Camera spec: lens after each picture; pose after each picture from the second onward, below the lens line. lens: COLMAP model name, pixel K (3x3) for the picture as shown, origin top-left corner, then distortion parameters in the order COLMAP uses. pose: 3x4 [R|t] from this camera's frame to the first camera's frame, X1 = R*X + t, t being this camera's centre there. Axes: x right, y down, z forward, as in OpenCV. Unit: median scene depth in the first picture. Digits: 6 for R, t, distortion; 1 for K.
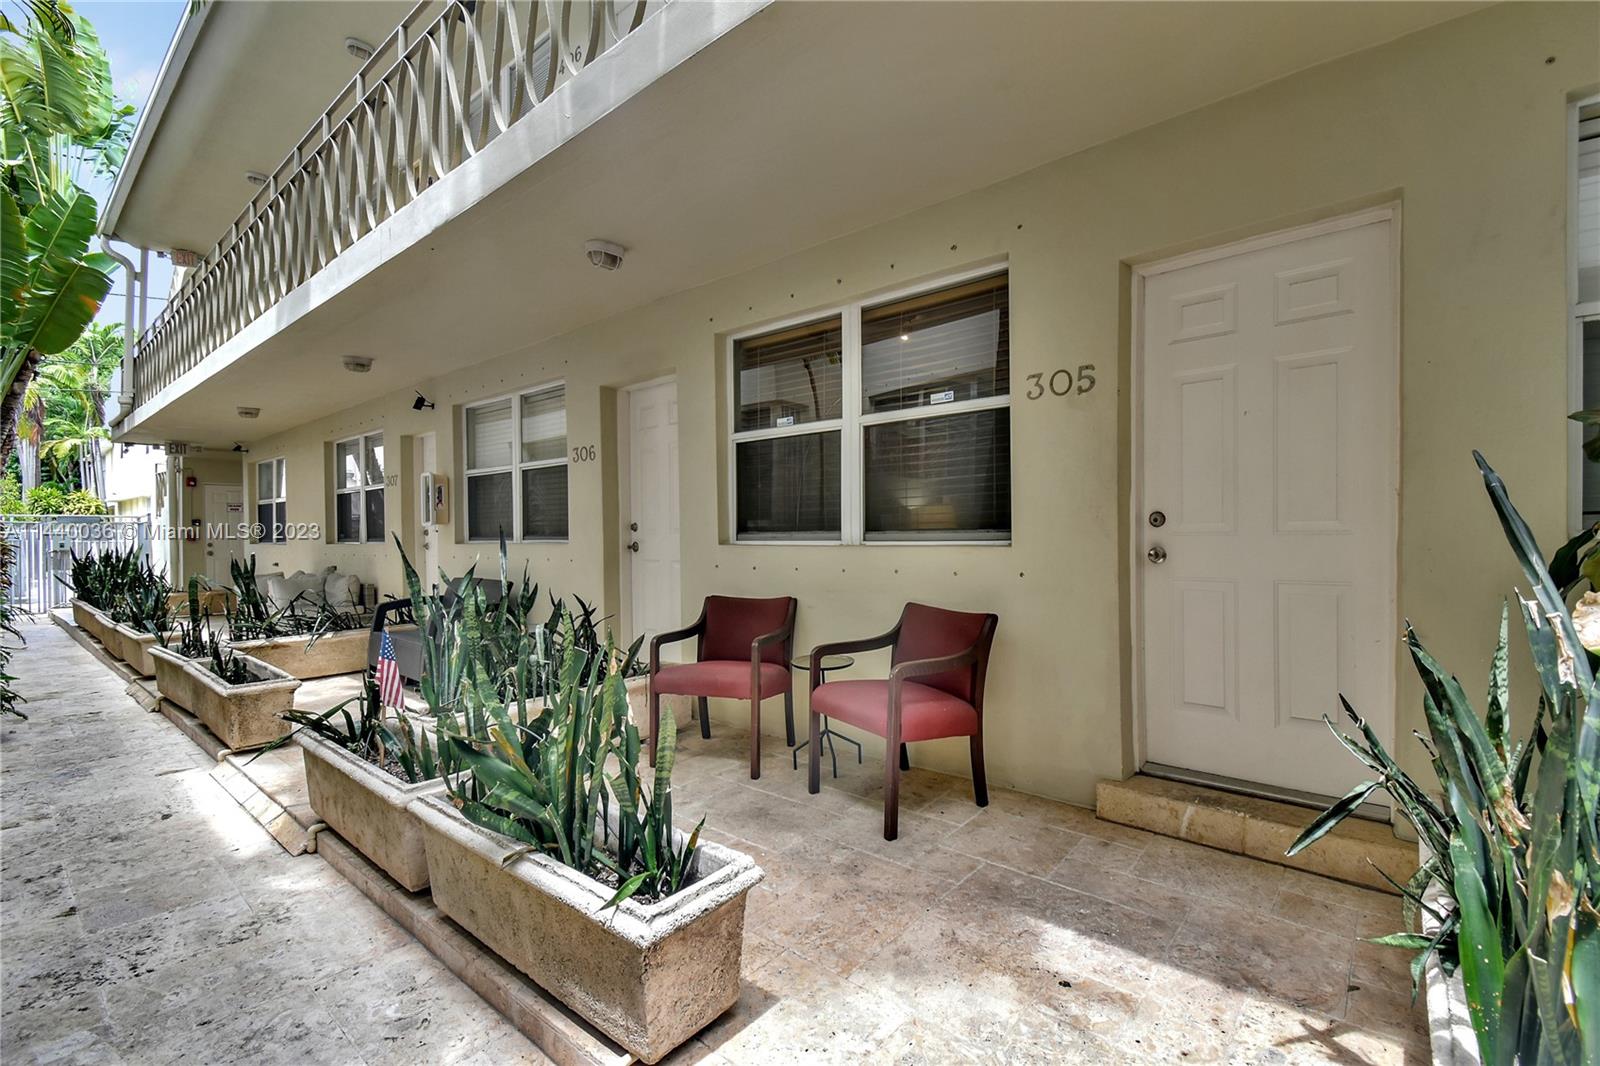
lens RADIAL K [[711.1, 0, 809.0], [0, 711.1, 538.6], [0, 0, 1]] dist [0.017749, -0.023471]
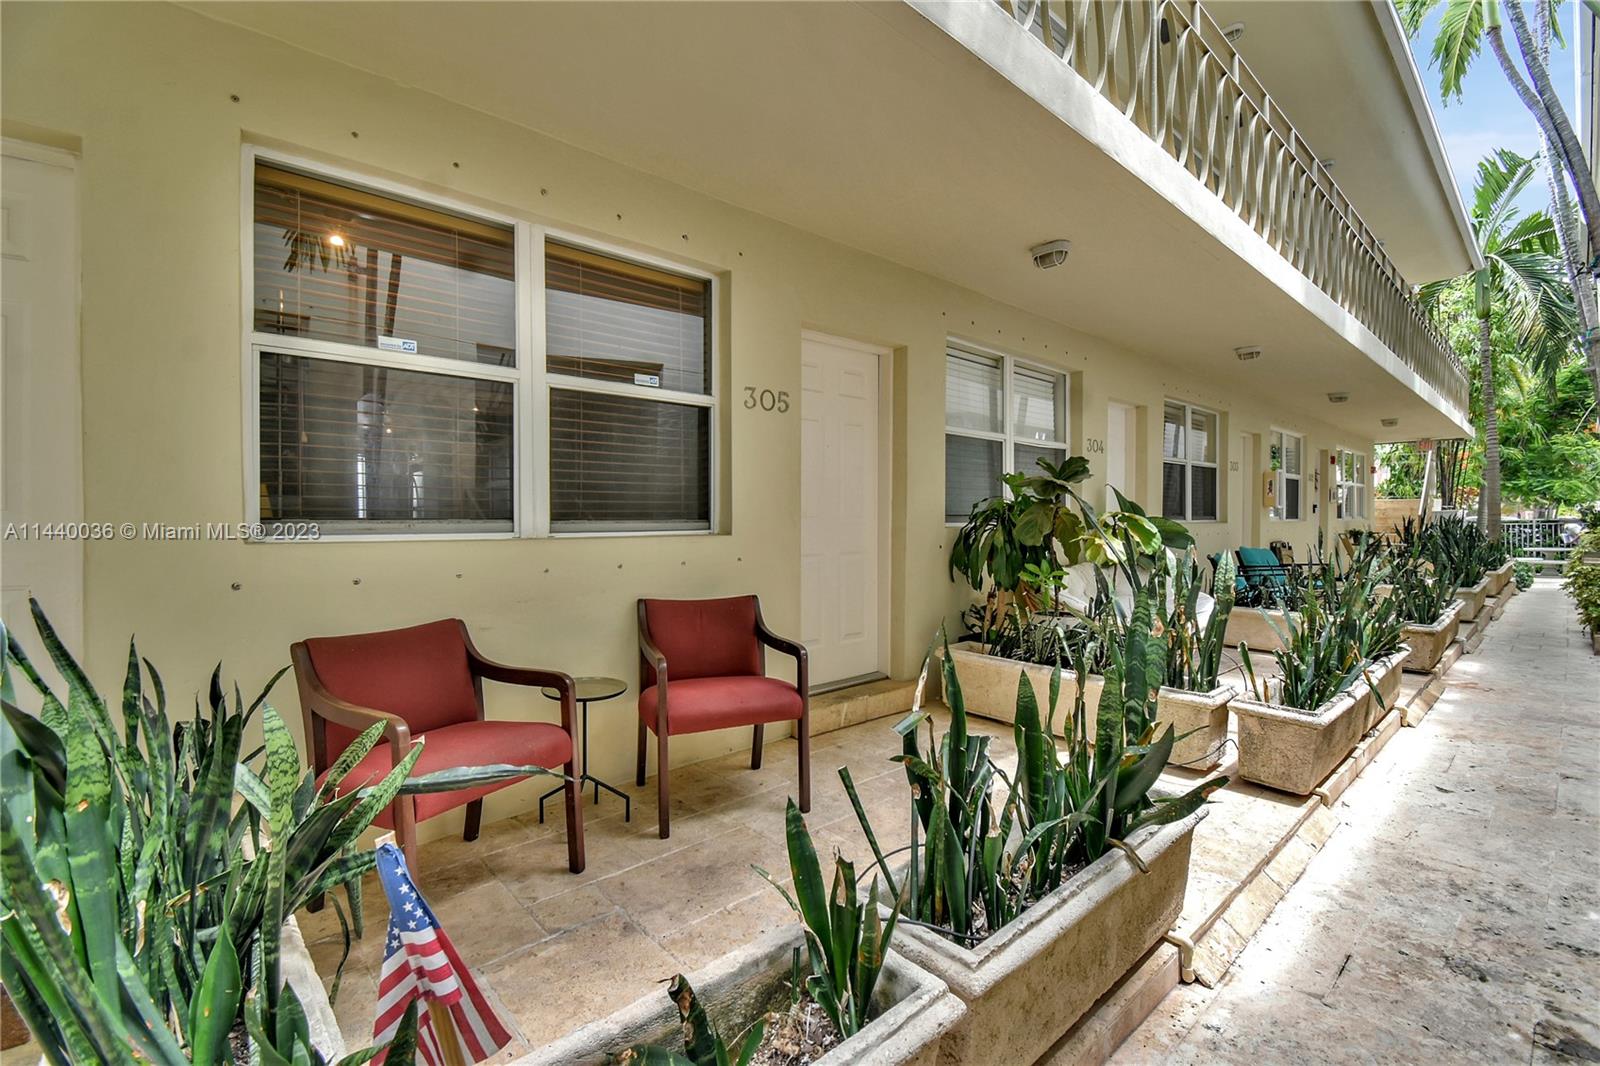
lens RADIAL K [[711.1, 0, 809.0], [0, 711.1, 538.6], [0, 0, 1]] dist [0.017749, -0.023471]
pose [[0.121985, -0.017452, 0.992379, -0.747368], [0.009624, 0.999819, 0.016399, 0.000004], [-0.992485, 0.007550, 0.122131, 0.680882]]
